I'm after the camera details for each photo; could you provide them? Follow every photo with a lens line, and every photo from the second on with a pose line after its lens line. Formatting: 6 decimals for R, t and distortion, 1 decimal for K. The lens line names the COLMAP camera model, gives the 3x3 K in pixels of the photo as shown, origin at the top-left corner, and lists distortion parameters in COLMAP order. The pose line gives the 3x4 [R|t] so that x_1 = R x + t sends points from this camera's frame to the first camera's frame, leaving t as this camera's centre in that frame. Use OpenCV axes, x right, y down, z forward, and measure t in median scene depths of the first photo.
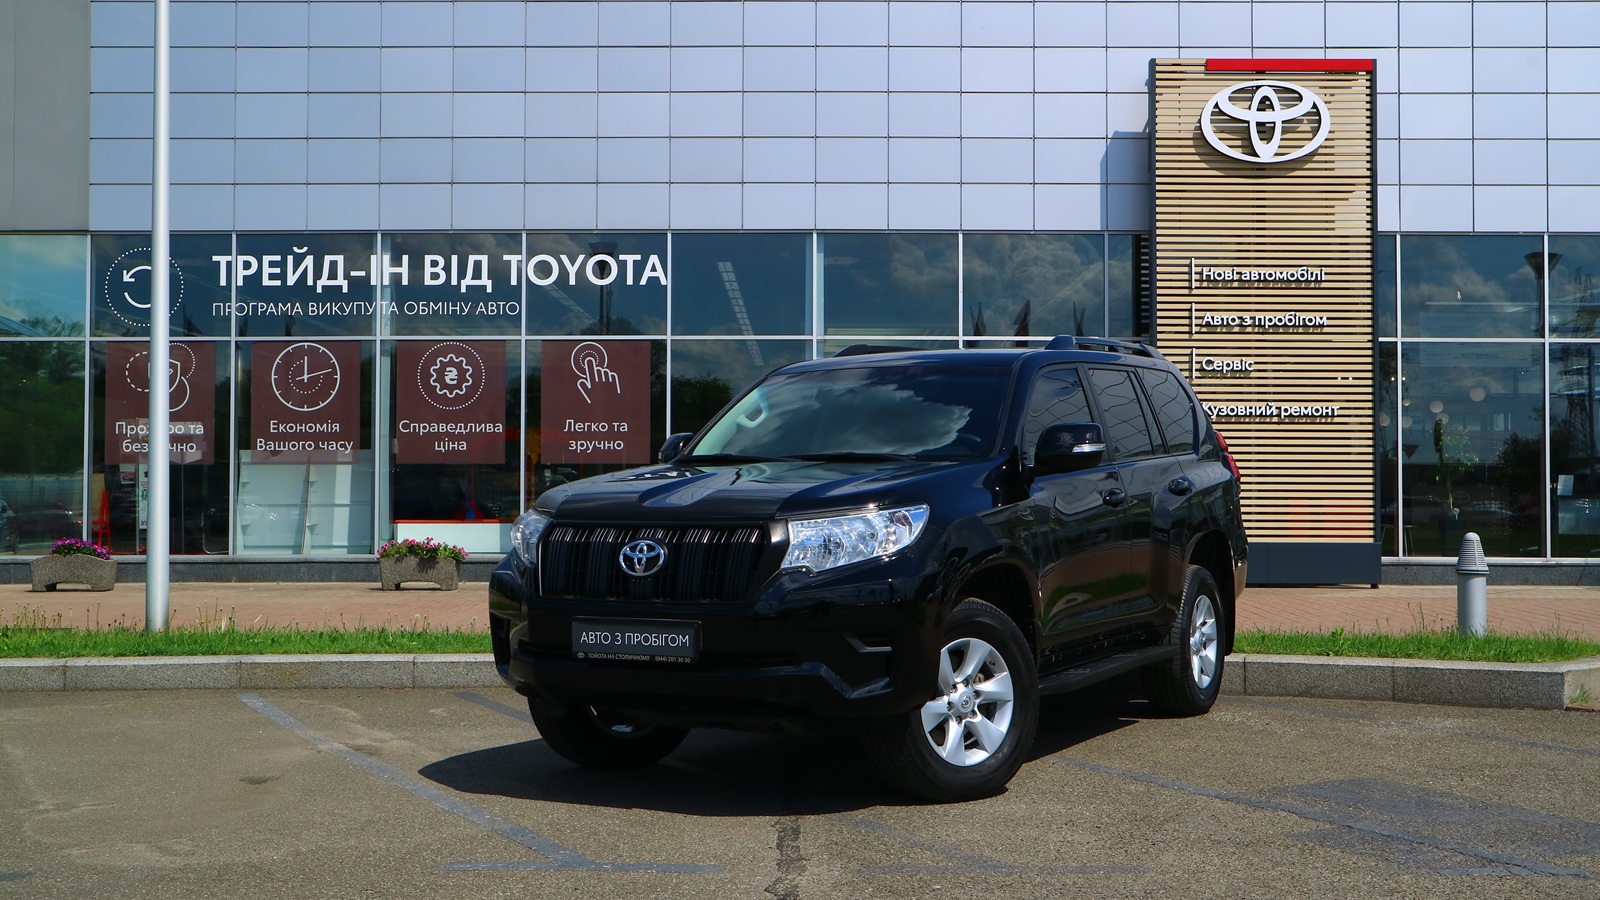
lens RADIAL K [[2076.1, 0, 800.0], [0, 2076.1, 450.7], [0, 0, 1]] dist [0.008222, 0.000000]
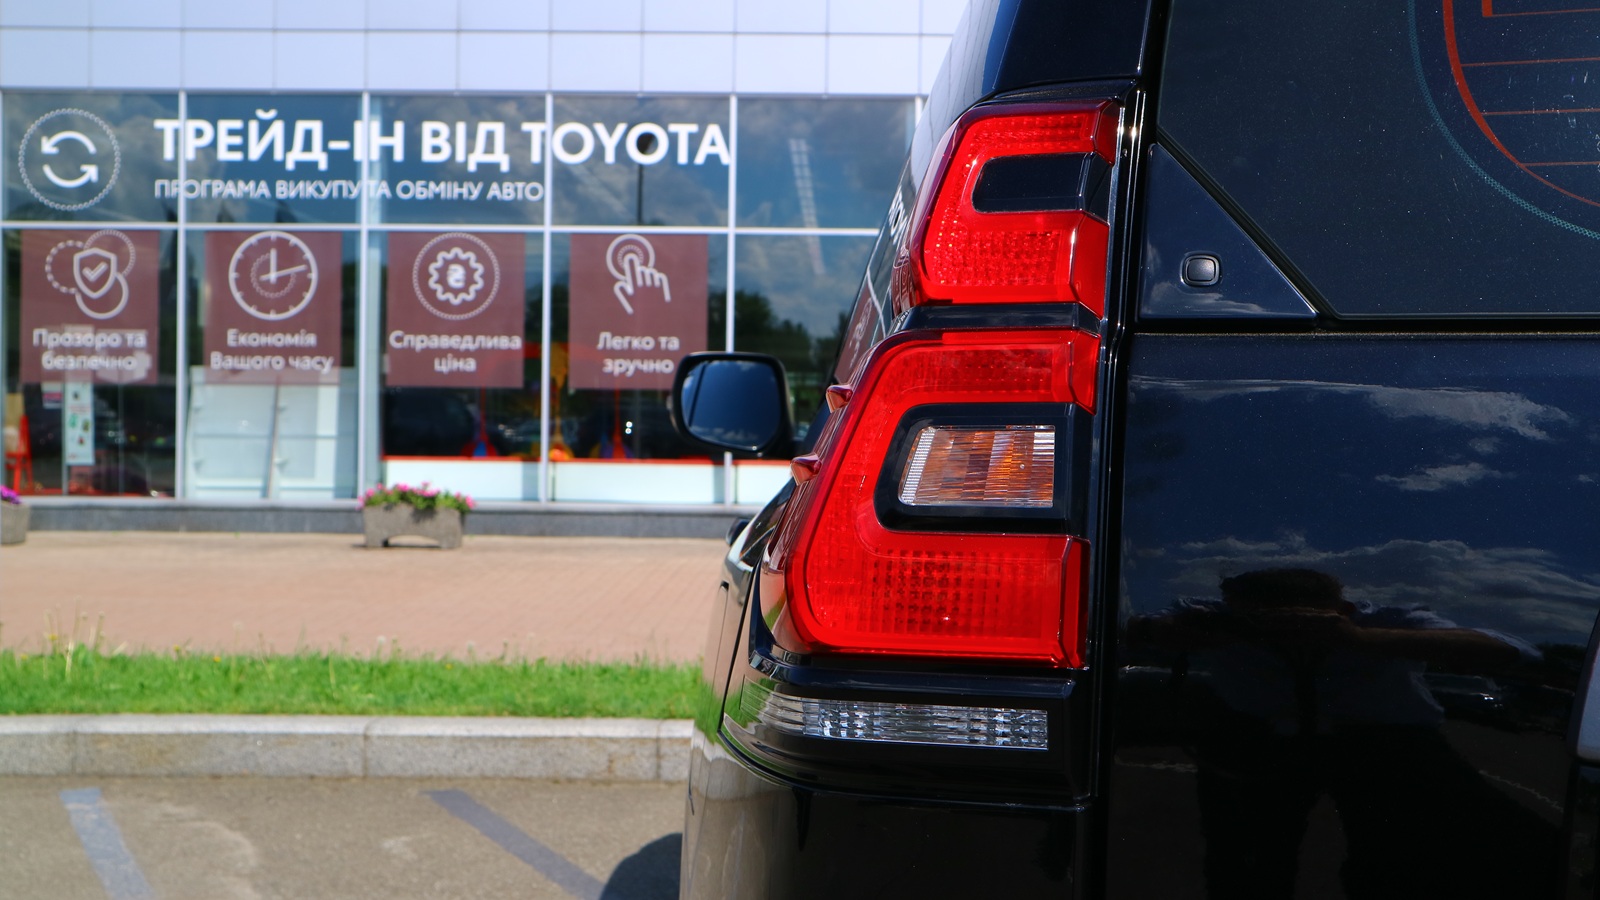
lens RADIAL K [[2157.5, 0, 800.1], [0, 2157.5, 448.4], [0, 0, 1]] dist [0.002556, 0.000000]
pose [[0.999836, 0.011671, -0.013824, -0.024820], [-0.011162, 0.999277, 0.036332, -0.001861], [0.014238, -0.036171, 0.999244, 0.178239]]
